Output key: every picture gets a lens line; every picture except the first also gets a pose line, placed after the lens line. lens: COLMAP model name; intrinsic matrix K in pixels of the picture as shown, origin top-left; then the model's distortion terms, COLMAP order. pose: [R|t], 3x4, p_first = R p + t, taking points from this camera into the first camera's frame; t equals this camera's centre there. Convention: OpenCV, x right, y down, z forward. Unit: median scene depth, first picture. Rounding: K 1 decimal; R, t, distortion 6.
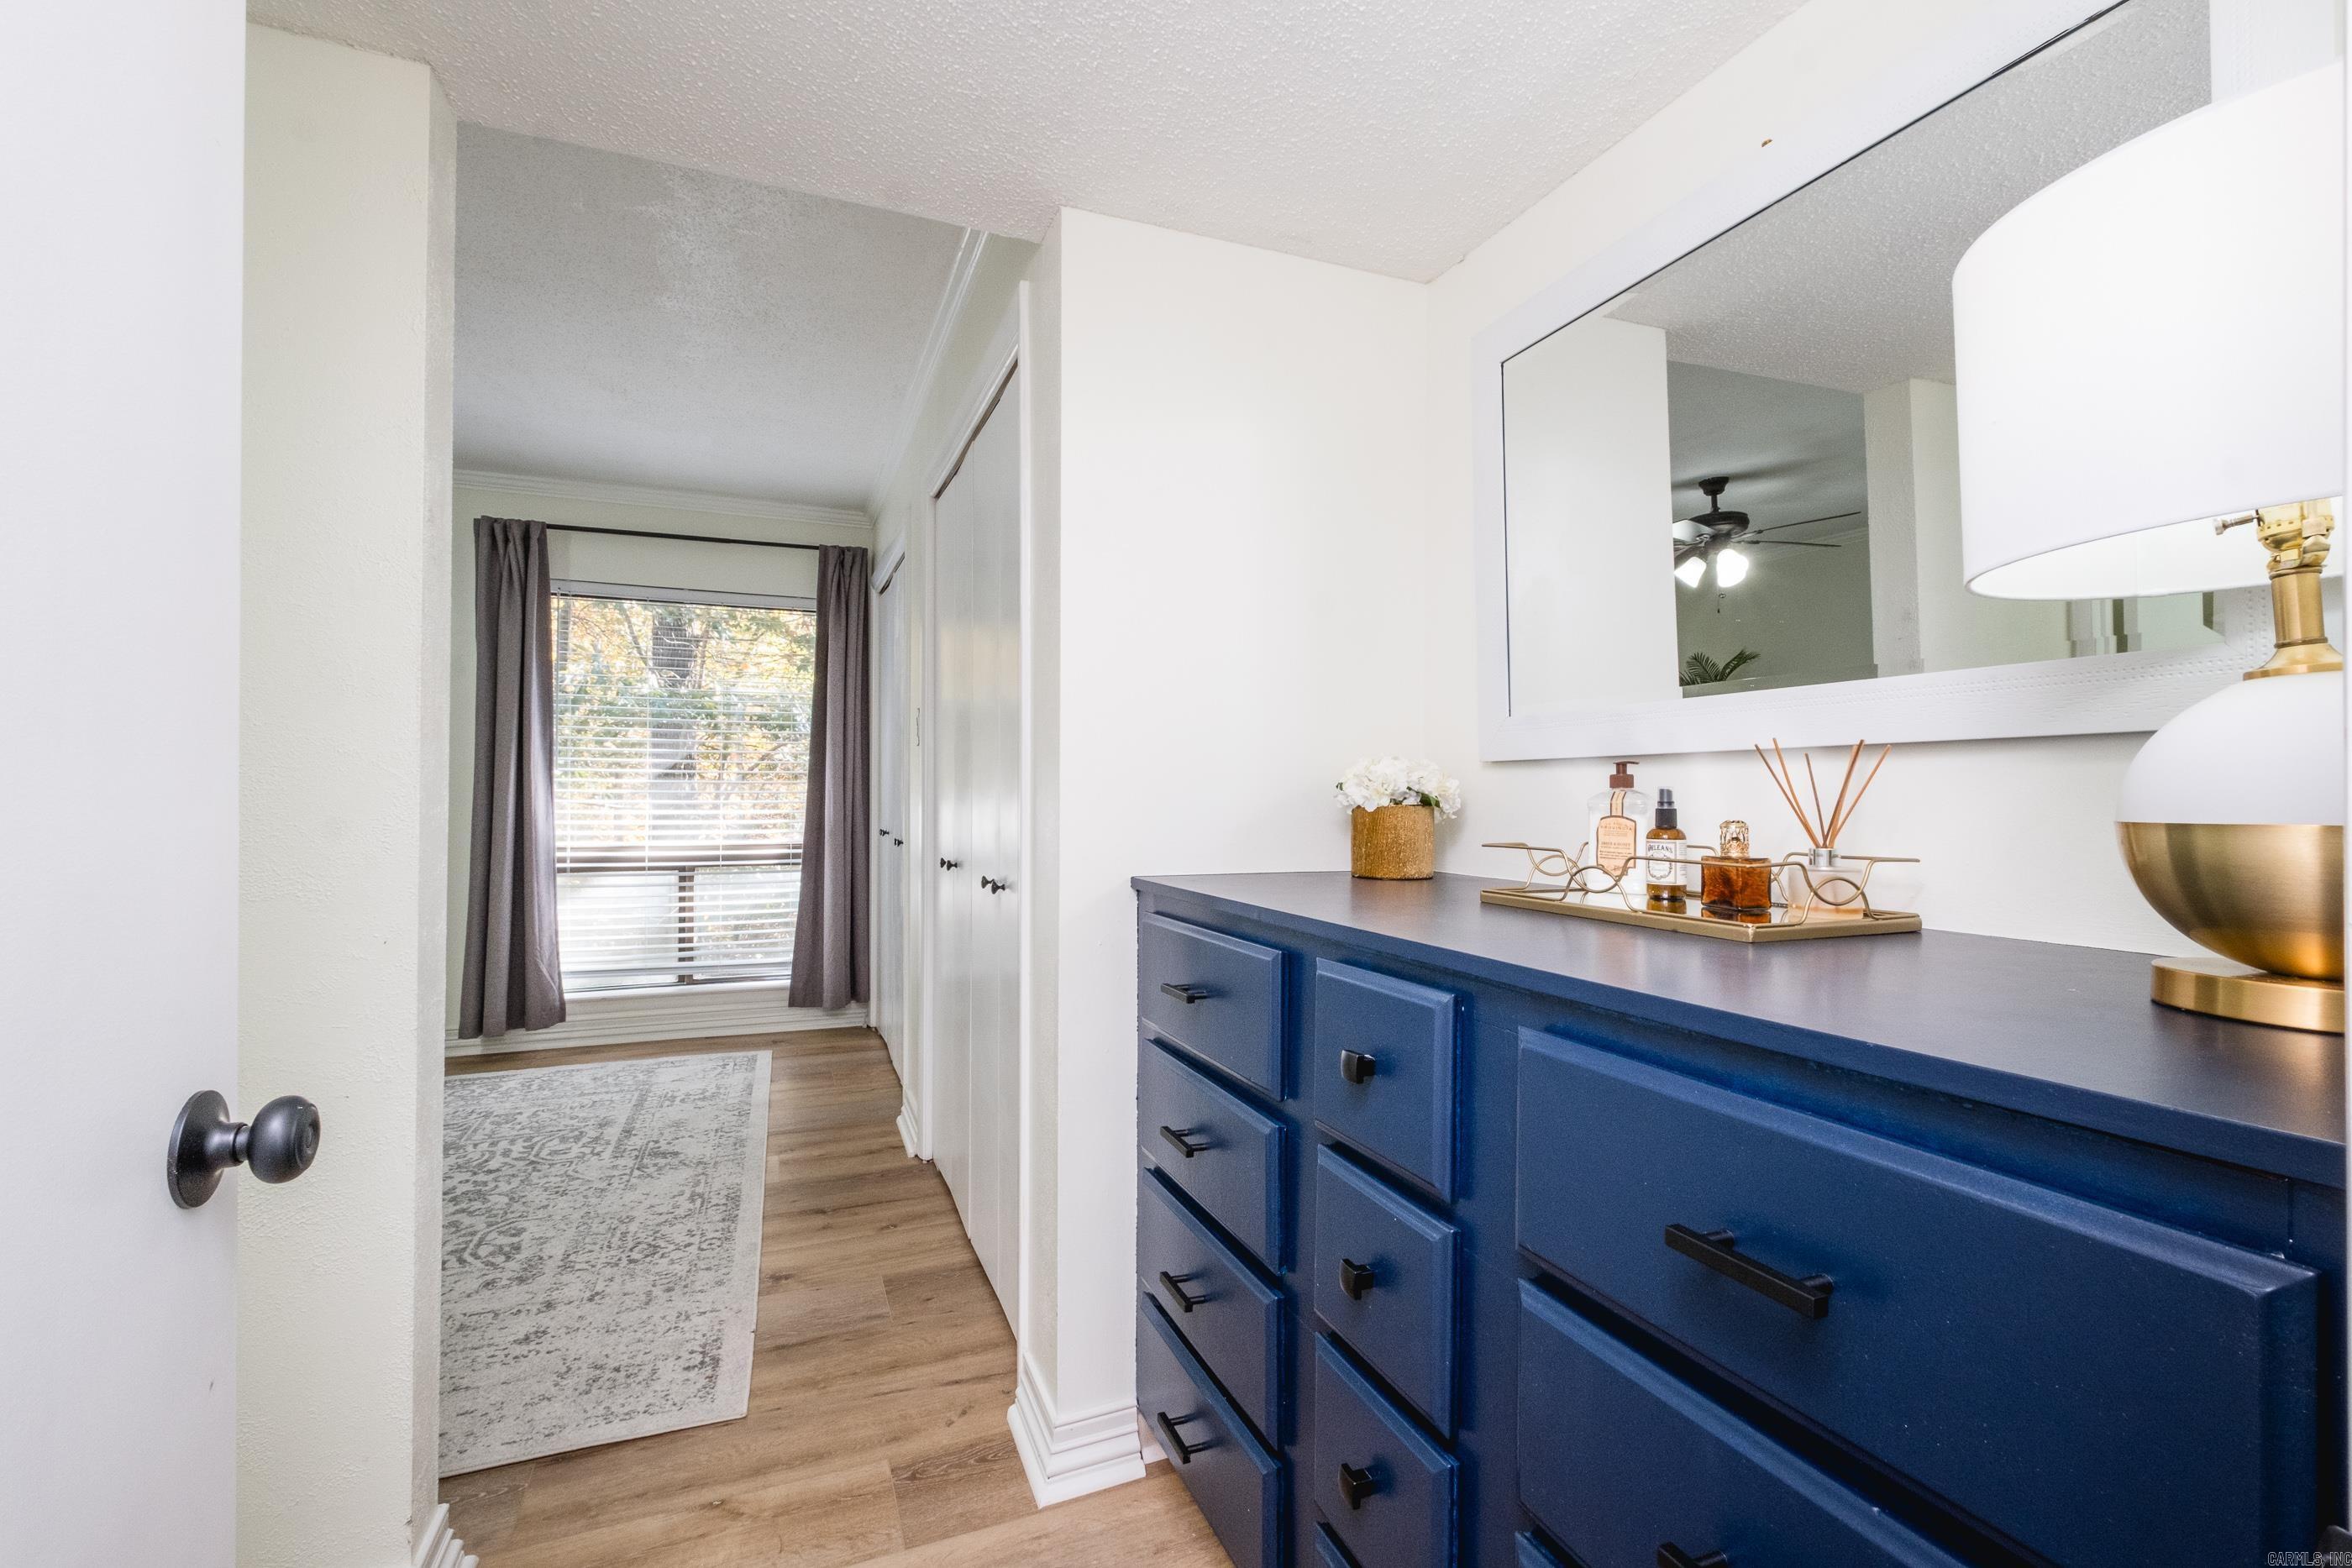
lens RADIAL K [[1029.6, 0, 1179.0], [0, 1029.6, 781.6], [0, 0, 1]] dist [0.000107, 0.000337]
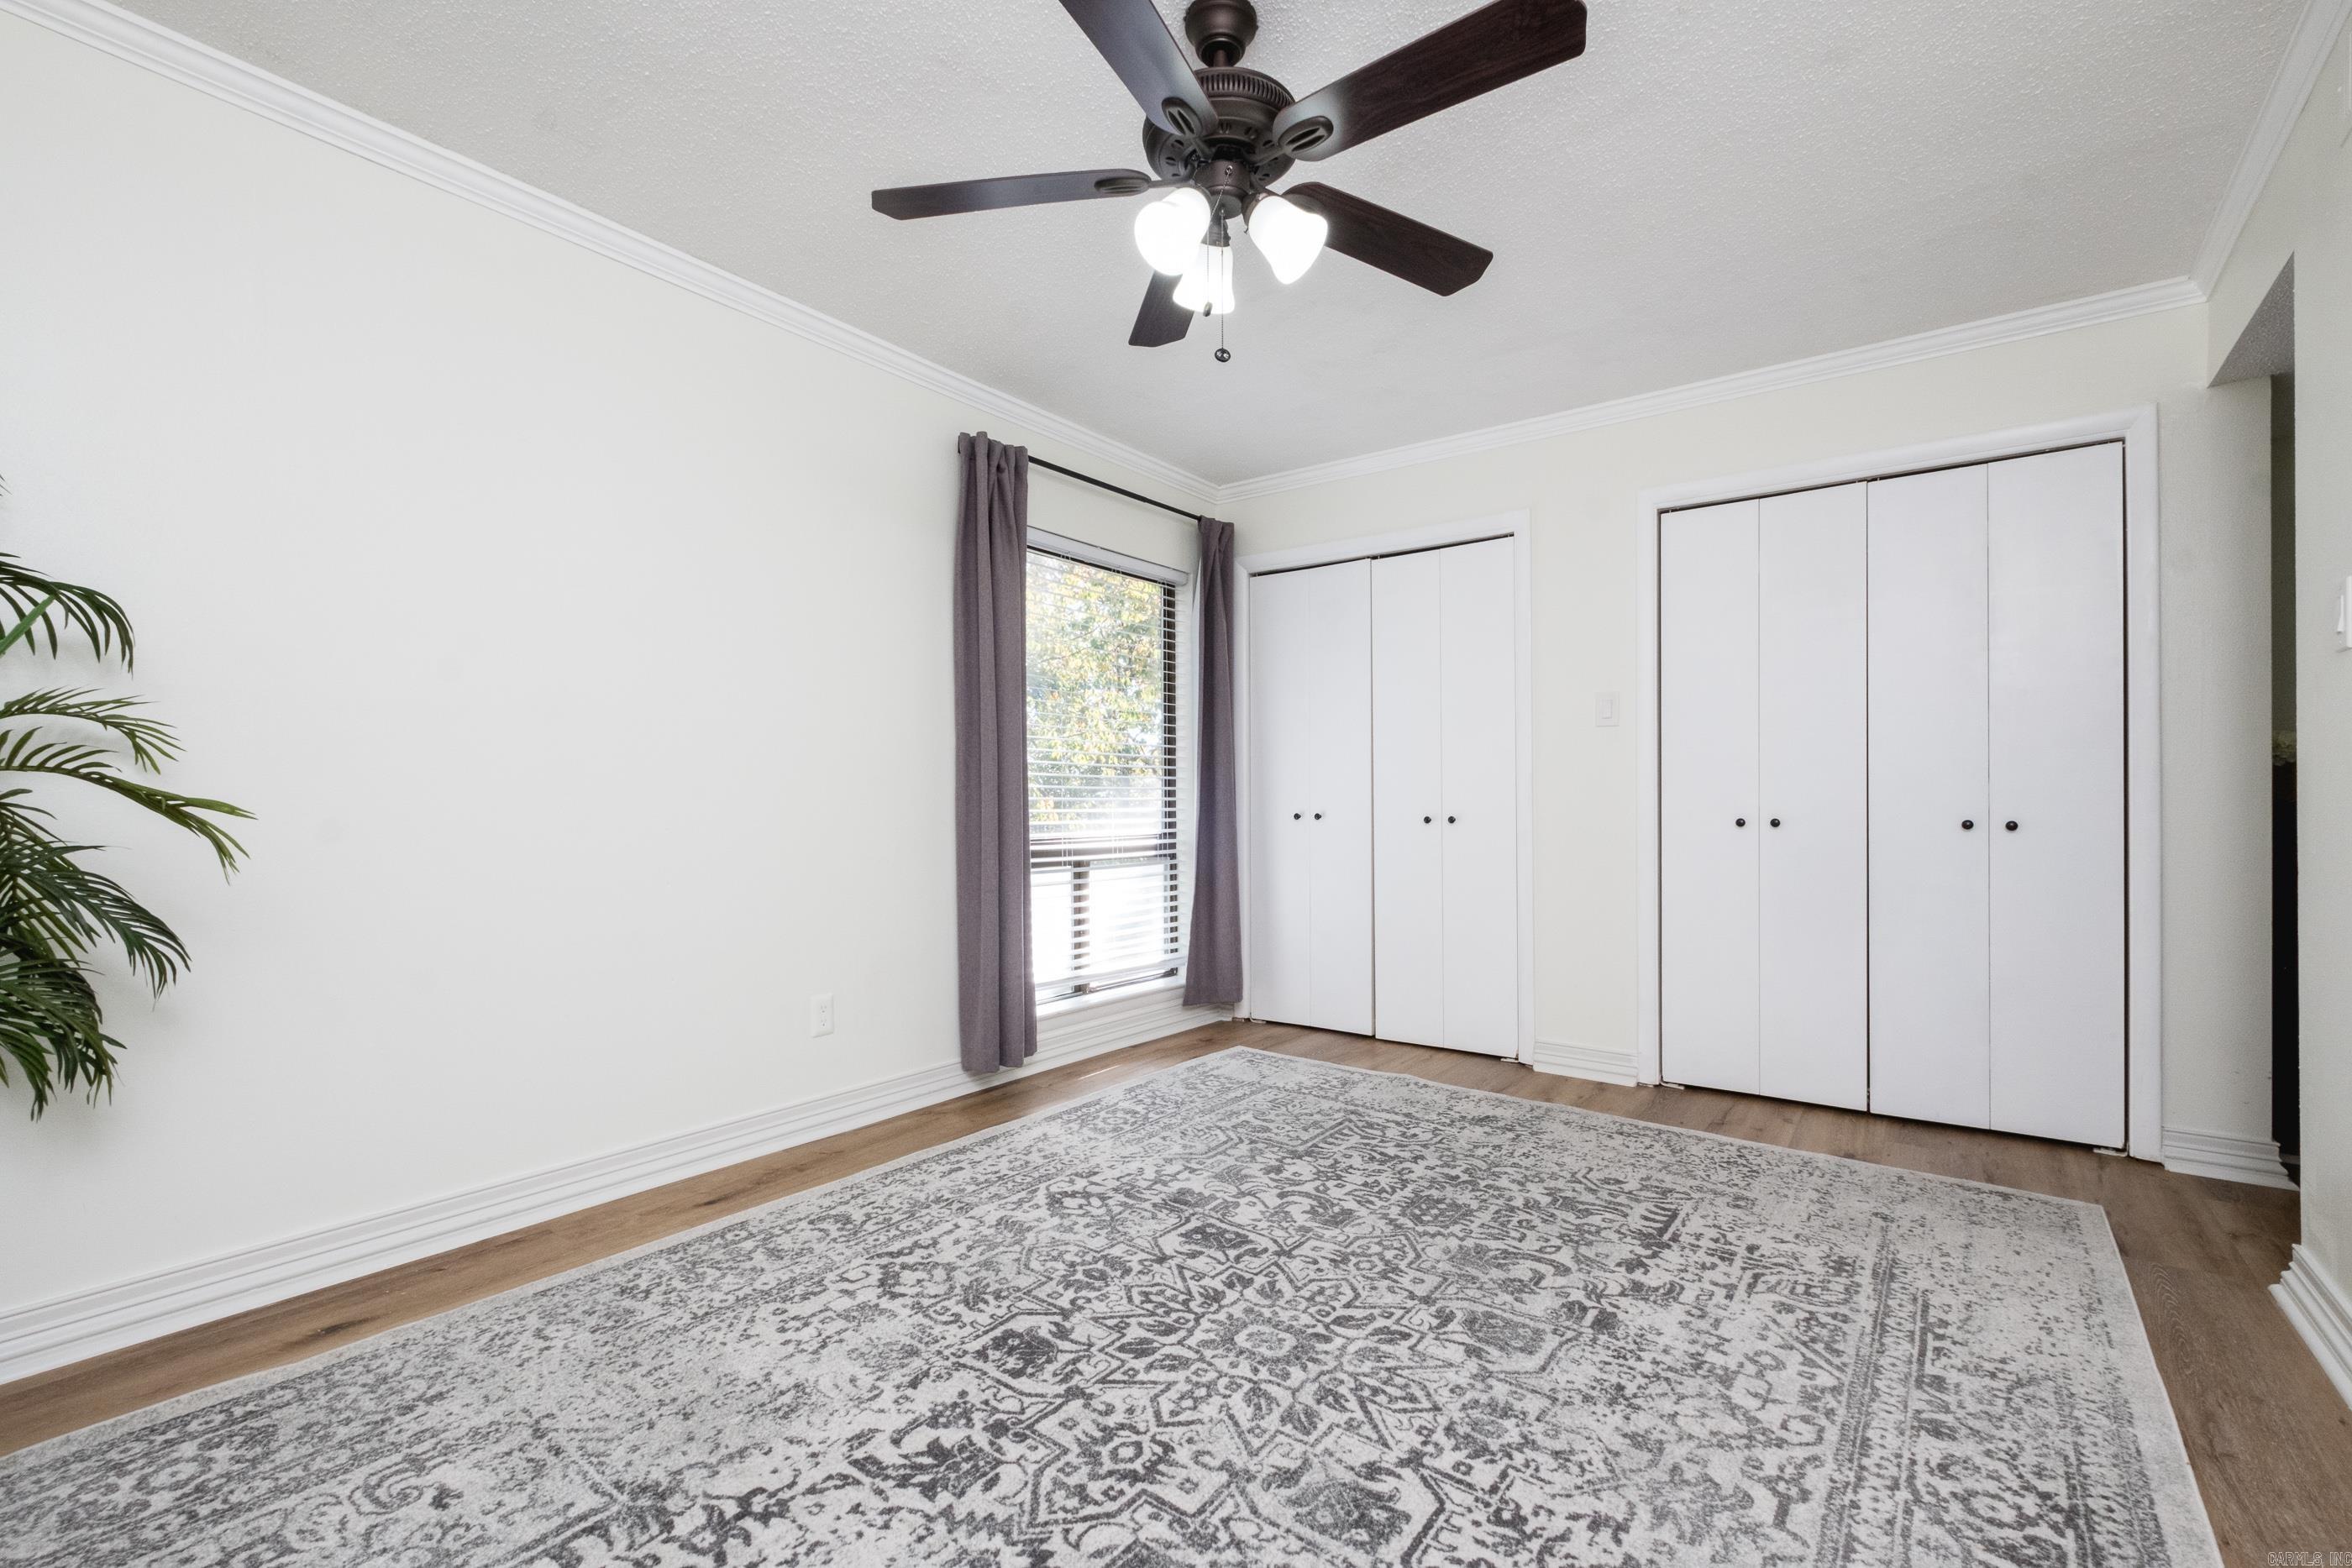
lens RADIAL K [[1029.6, 0, 1186.9], [0, 1029.6, 787.8], [0, 0, 1]] dist [0.000107, 0.000337]
pose [[0.851683, -0.000080, 0.524058, -0.546222], [0.003473, 0.999979, -0.005492, 0.014740], [-0.524046, 0.006498, 0.851665, 0.116770]]
